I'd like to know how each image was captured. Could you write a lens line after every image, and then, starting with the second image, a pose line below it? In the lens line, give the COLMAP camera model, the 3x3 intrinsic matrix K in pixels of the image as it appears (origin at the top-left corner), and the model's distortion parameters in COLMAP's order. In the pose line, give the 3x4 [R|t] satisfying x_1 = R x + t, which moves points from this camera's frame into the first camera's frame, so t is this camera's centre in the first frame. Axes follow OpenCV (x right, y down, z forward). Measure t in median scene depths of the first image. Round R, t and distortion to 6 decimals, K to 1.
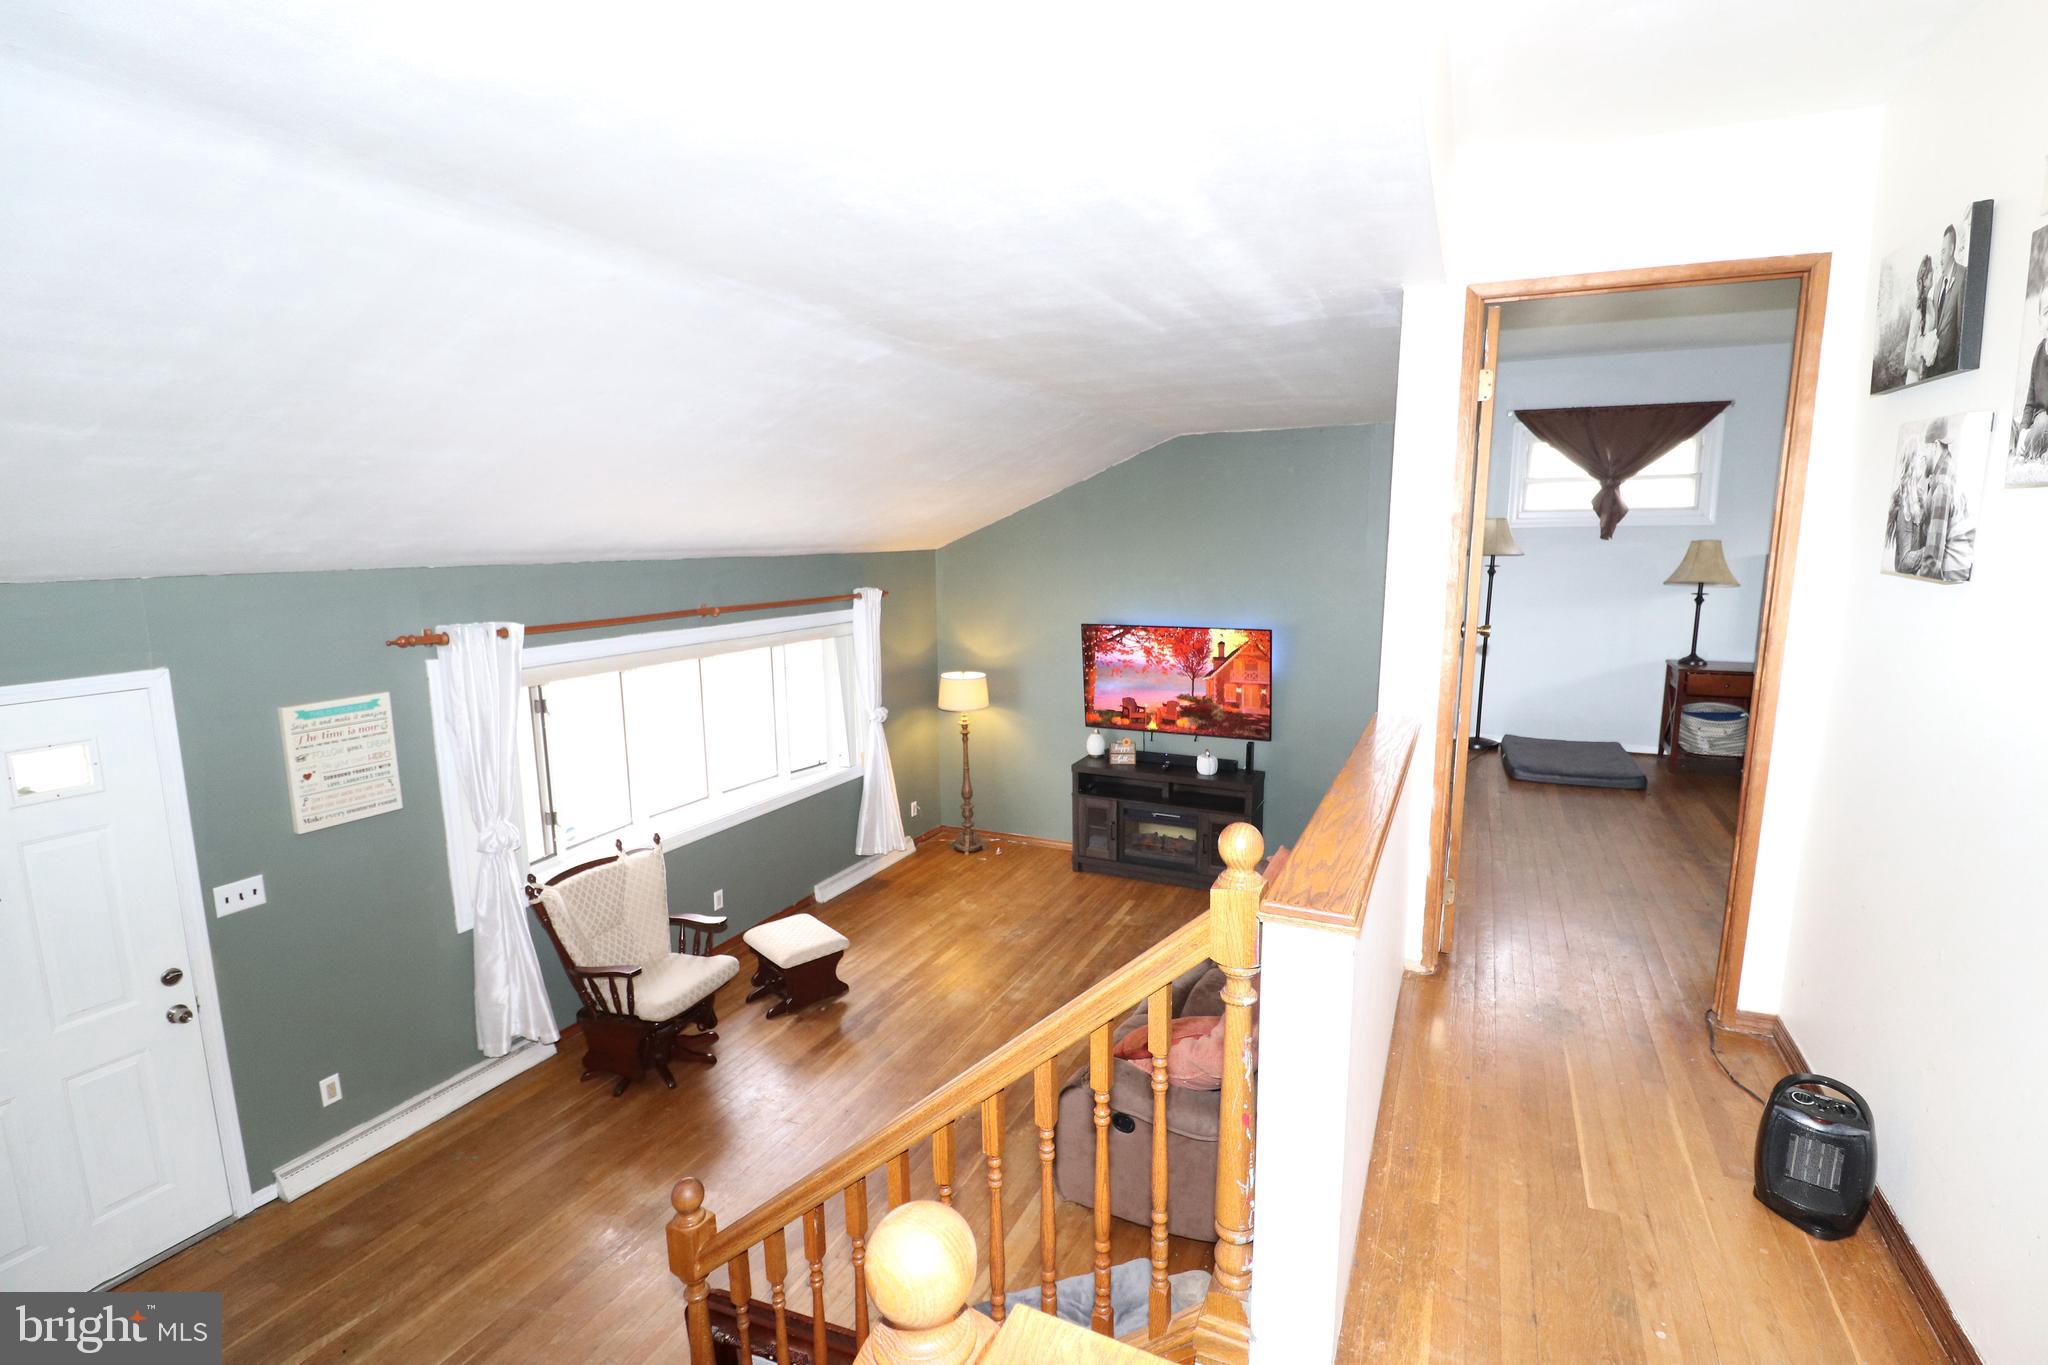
lens RADIAL K [[940.6, 0, 1035.9], [0, 940.6, 687.7], [0, 0, 1]] dist [-0.002674, -0.014866]
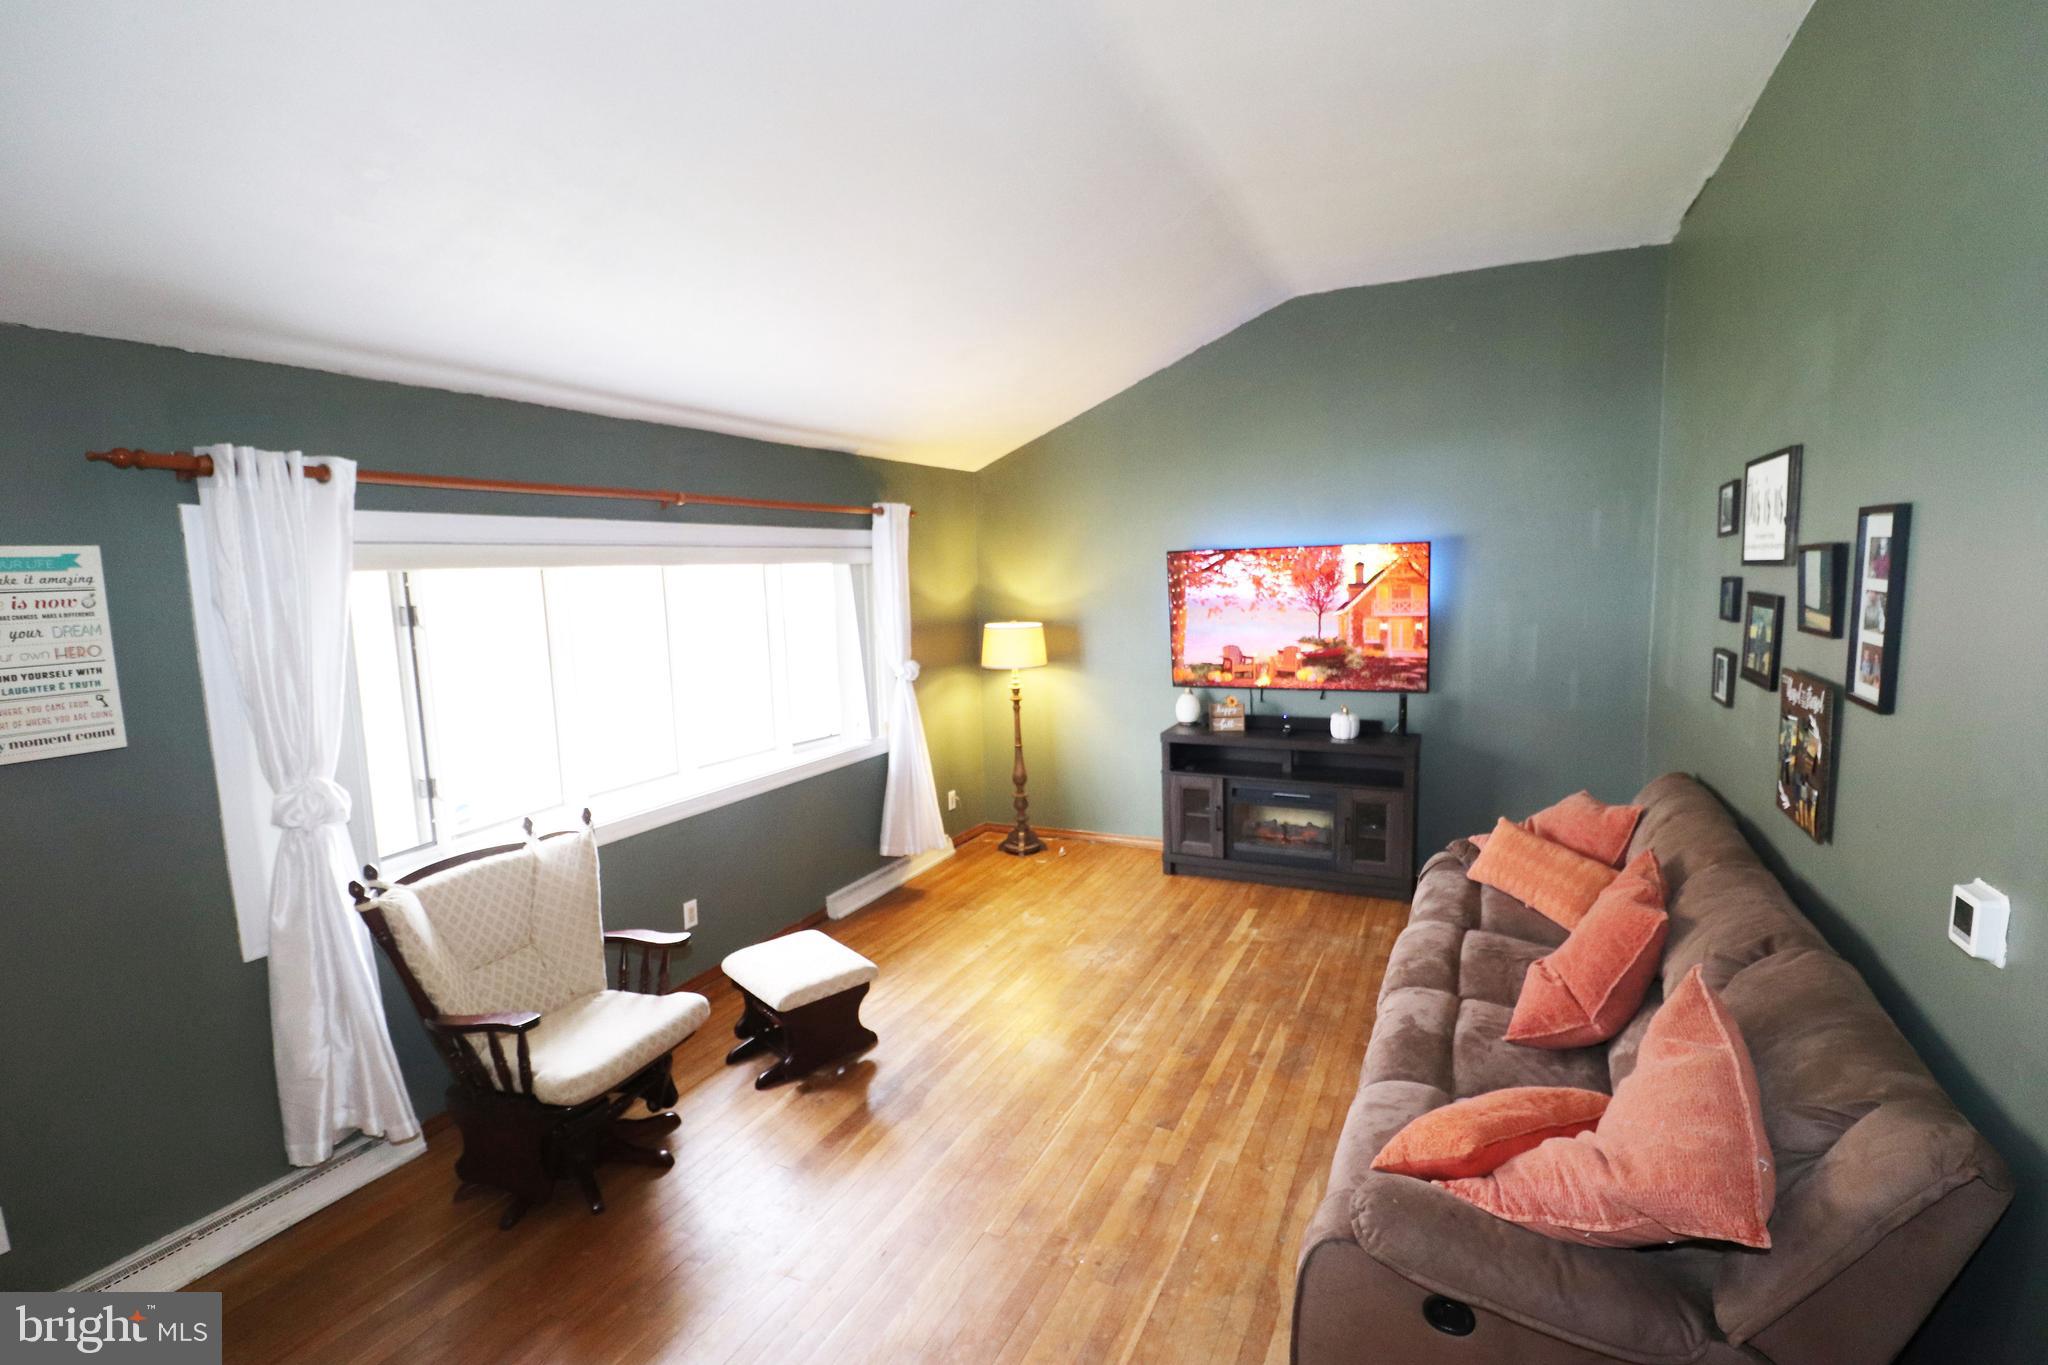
lens RADIAL K [[940.6, 0, 1035.9], [0, 940.6, 687.7], [0, 0, 1]] dist [-0.002674, -0.014866]
pose [[0.999728, -0.020980, -0.010180, -0.061434], [0.020641, 0.999265, -0.032311, 0.076364], [0.010850, 0.032092, 0.999426, 0.264958]]
